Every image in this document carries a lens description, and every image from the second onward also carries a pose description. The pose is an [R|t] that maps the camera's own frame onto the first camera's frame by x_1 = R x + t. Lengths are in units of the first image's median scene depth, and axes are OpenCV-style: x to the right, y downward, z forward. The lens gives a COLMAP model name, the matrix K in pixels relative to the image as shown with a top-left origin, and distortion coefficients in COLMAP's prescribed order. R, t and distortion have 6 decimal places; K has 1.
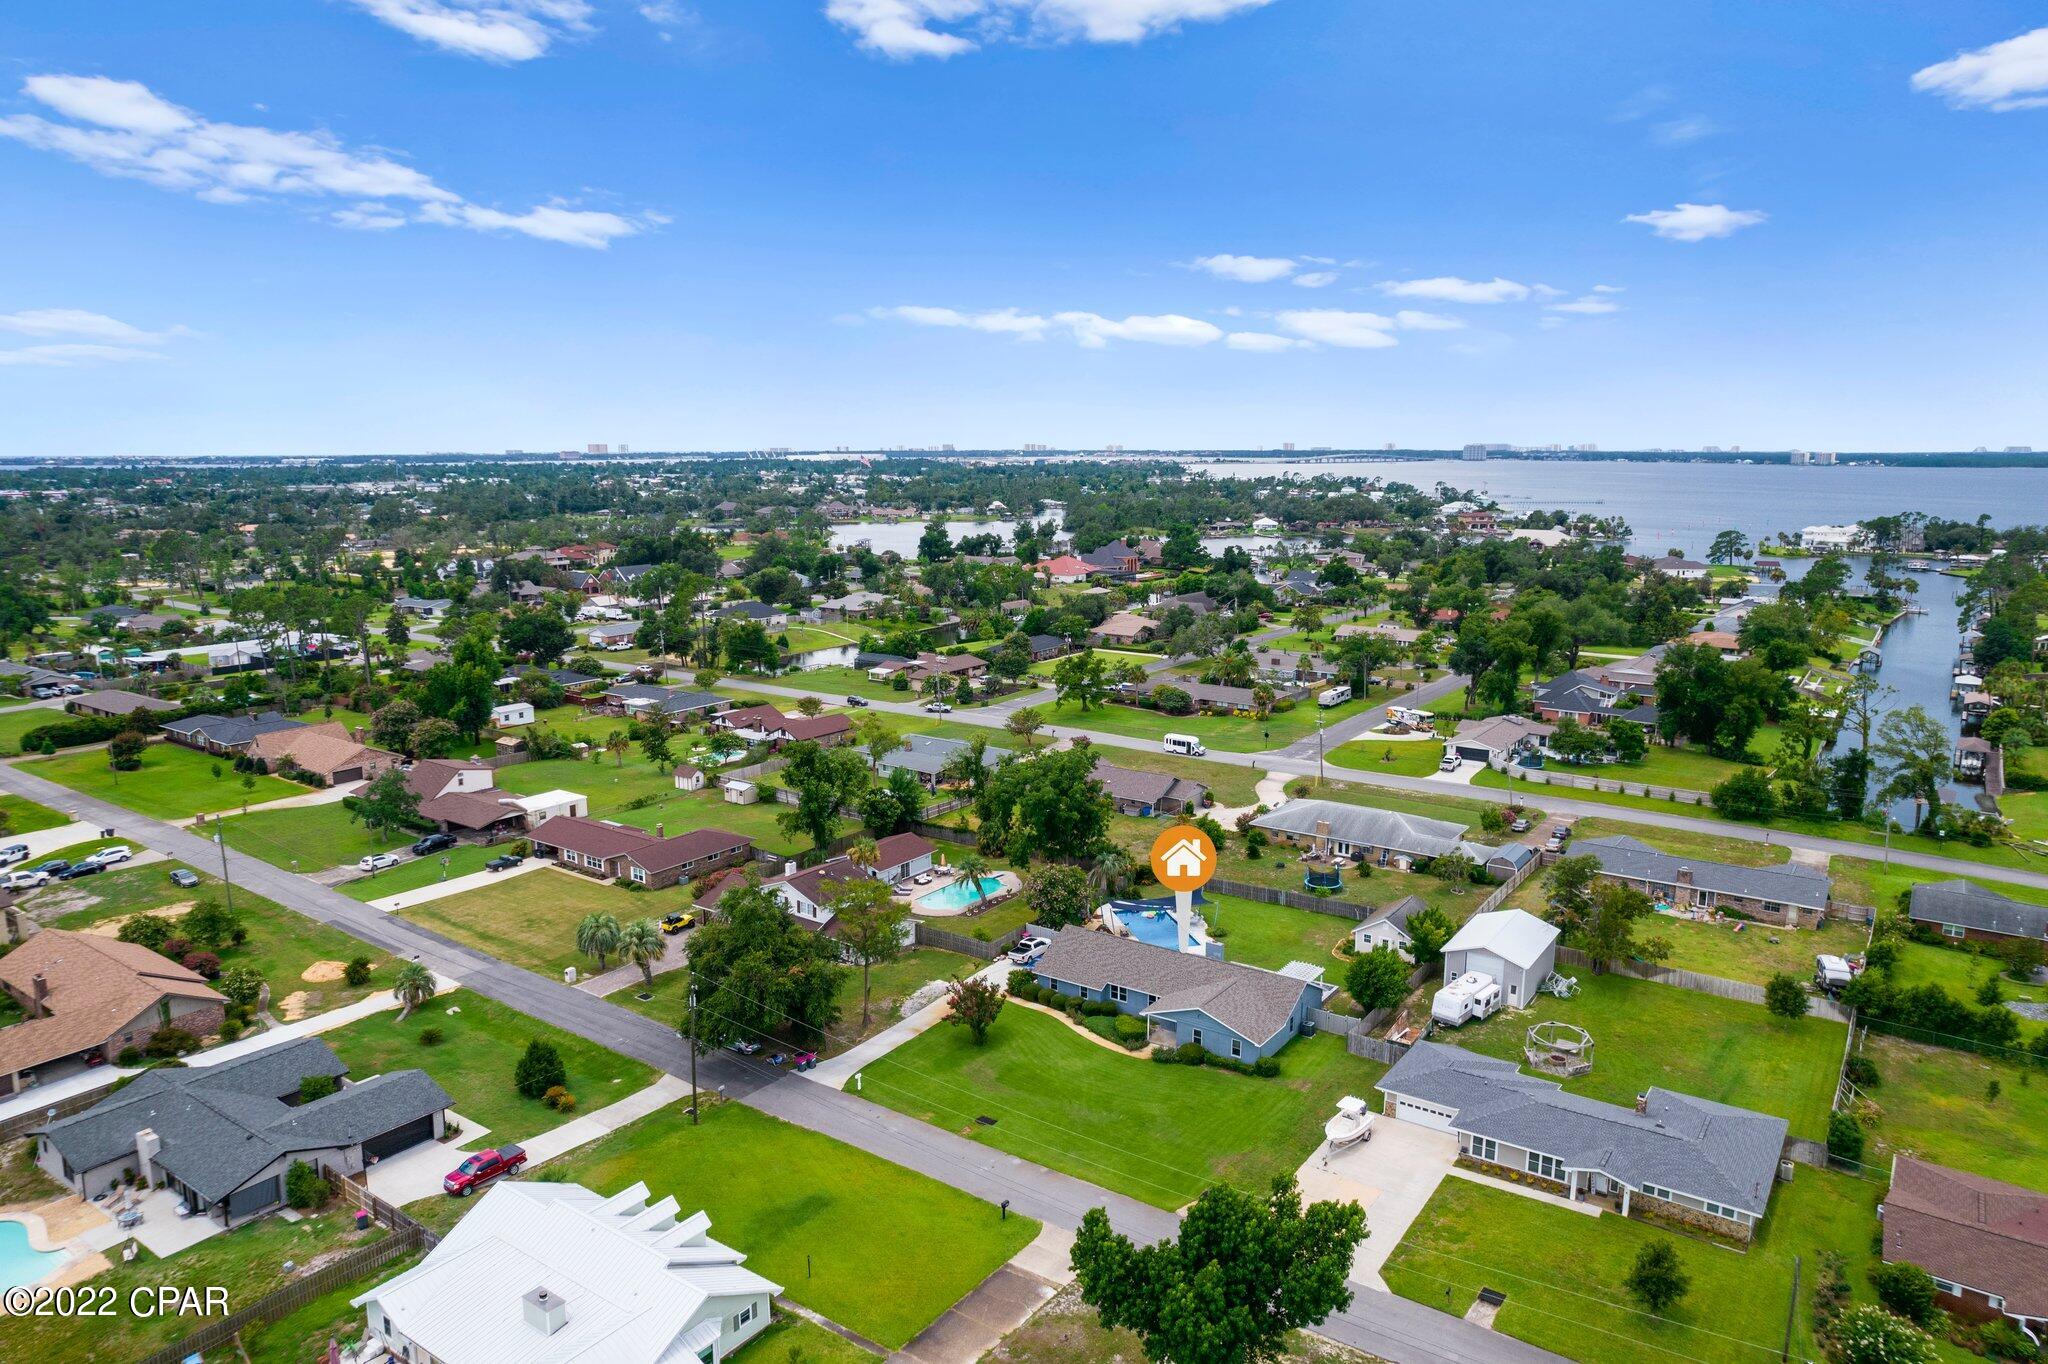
lens RADIAL K [[1338.6, 0, 1017.8], [0, 1338.6, 668.7], [0, 0, 1]] dist [-0.064874, 0.053942]
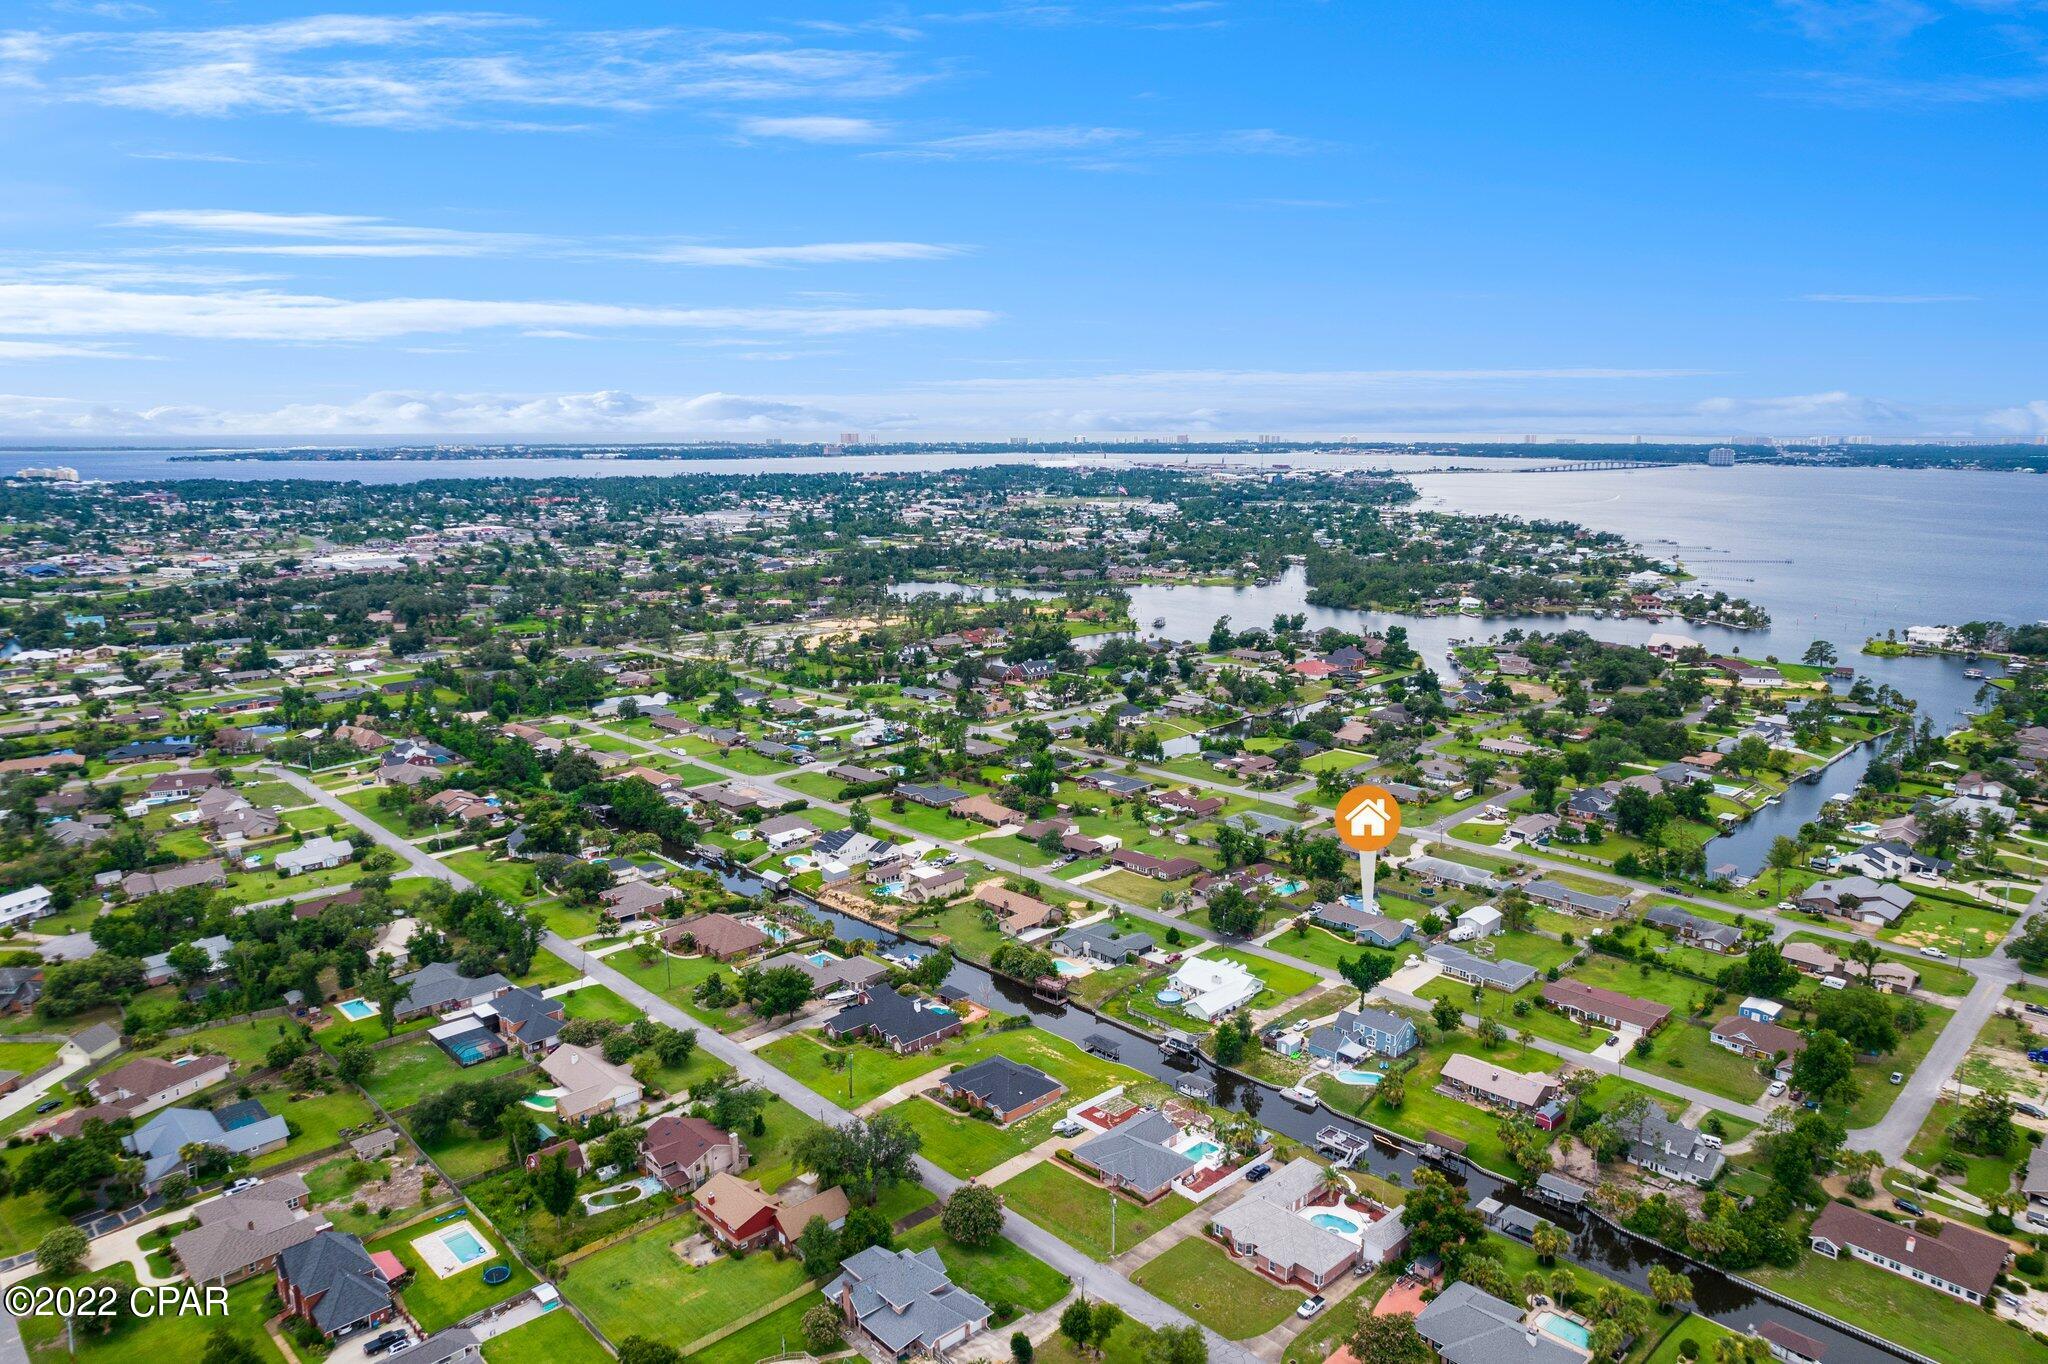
lens RADIAL K [[1338.6, 0, 1017.8], [0, 1338.6, 668.7], [0, 0, 1]] dist [-0.064874, 0.053942]
pose [[0.985823, 0.031934, -0.164724, -0.139056], [-0.029283, 0.999400, 0.018500, -0.287020], [0.165216, -0.013414, 0.986166, -1.611698]]
